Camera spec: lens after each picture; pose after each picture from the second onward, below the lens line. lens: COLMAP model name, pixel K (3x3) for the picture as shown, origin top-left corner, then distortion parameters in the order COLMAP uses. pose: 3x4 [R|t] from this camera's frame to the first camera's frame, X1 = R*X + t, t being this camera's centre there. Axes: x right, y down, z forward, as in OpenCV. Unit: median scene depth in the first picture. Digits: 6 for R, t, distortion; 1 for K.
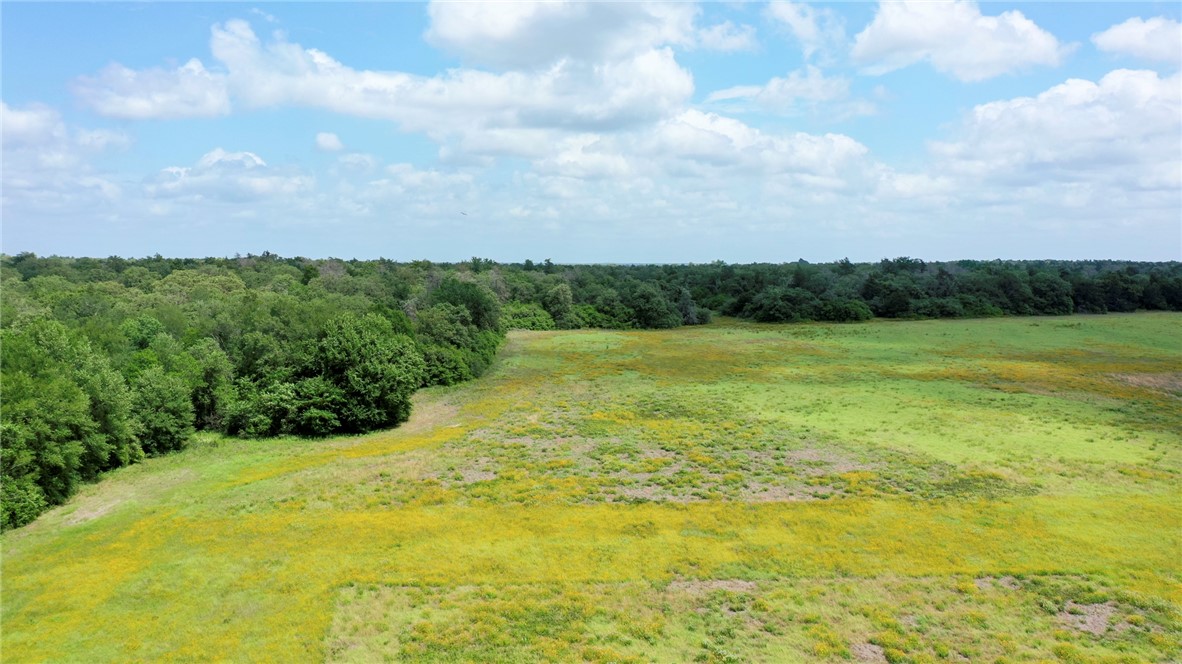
lens RADIAL K [[948.5, 0, 591.8], [0, 948.5, 332.5], [0, 0, 1]] dist [0.011749, 0.010196]
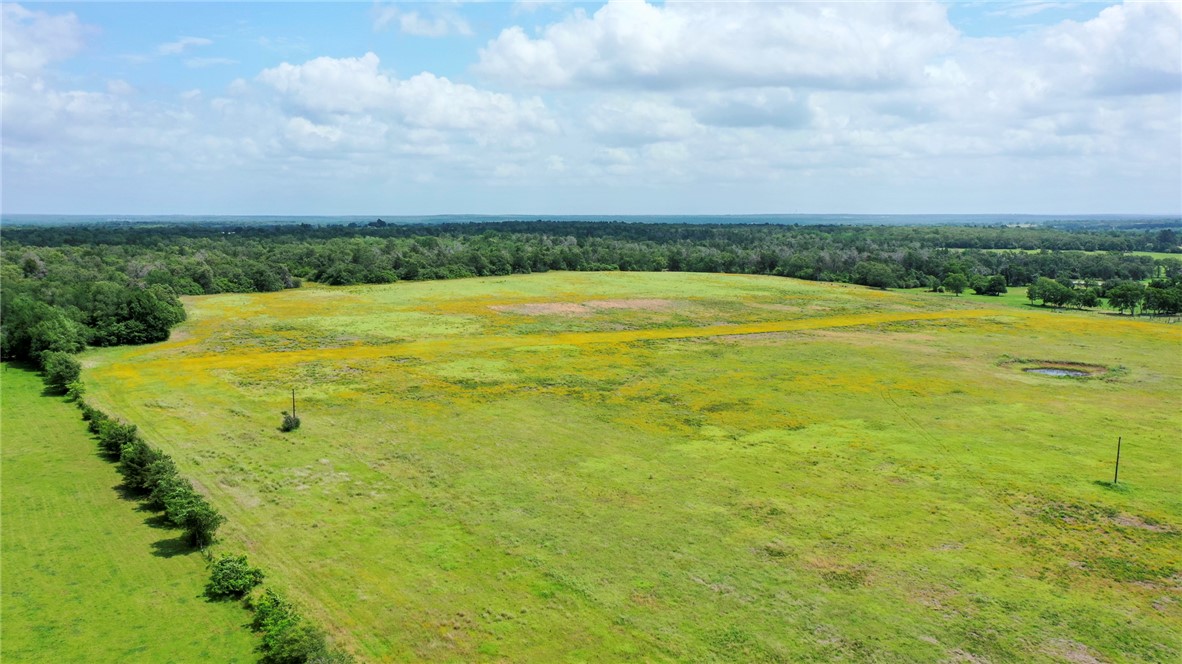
lens RADIAL K [[948.5, 0, 592.0], [0, 948.5, 326.6], [0, 0, 1]] dist [0.011749, 0.010196]
pose [[0.910422, -0.051567, 0.410454, -0.104332], [0.032974, 0.998089, 0.052255, -0.010907], [-0.412364, -0.034039, 0.910383, -0.774573]]
